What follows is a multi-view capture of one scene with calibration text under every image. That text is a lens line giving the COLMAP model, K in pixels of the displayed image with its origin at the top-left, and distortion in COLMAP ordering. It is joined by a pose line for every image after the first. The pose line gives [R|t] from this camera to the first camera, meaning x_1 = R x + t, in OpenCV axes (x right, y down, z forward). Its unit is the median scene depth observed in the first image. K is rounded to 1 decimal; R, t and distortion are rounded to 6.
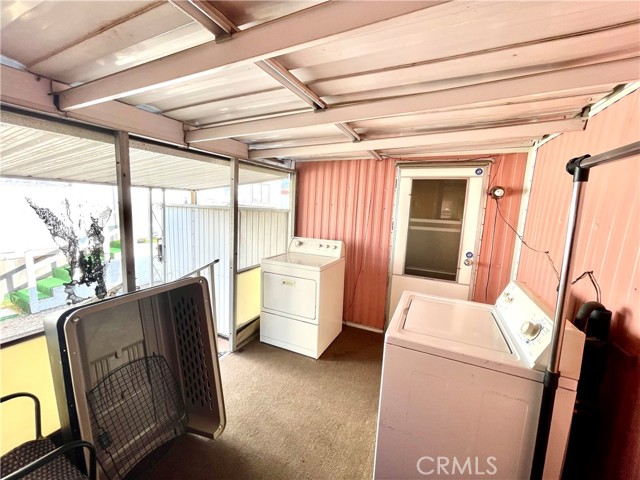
lens RADIAL K [[262.6, 0, 320.0], [0, 262.6, 240.0], [0, 0, 1]] dist [-0.000913, -0.000362]
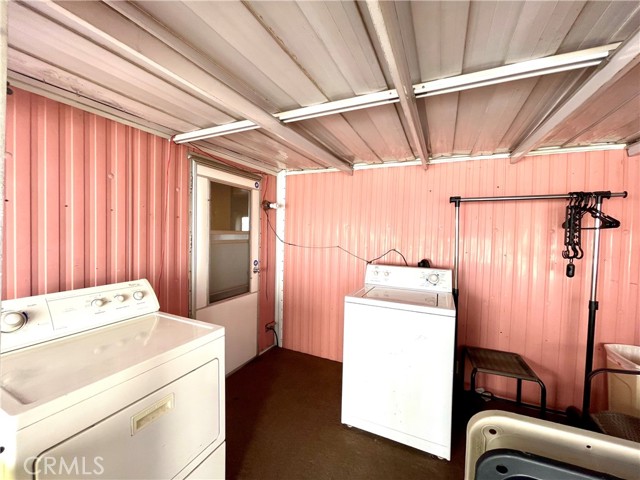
lens RADIAL K [[262.6, 0, 320.0], [0, 262.6, 240.0], [0, 0, 1]] dist [-0.000913, -0.000362]
pose [[-0.005031, -0.064738, 0.997890, -0.445224], [0.119372, 0.990728, 0.064876, -0.067321], [-0.992837, 0.119446, 0.002744, 0.691686]]
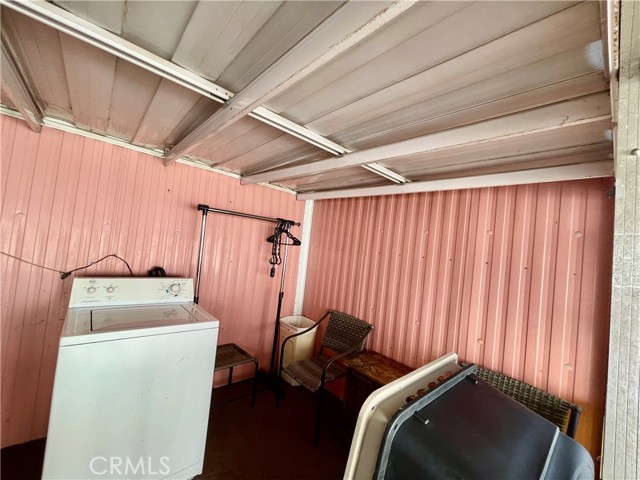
lens RADIAL K [[262.6, 0, 320.0], [0, 262.6, 240.0], [0, 0, 1]] dist [-0.000913, -0.000362]
pose [[-0.908374, -0.125273, 0.398952, -0.307287], [-0.085249, 0.989513, 0.116608, -0.110396], [-0.409376, 0.071913, -0.909527, 0.845848]]
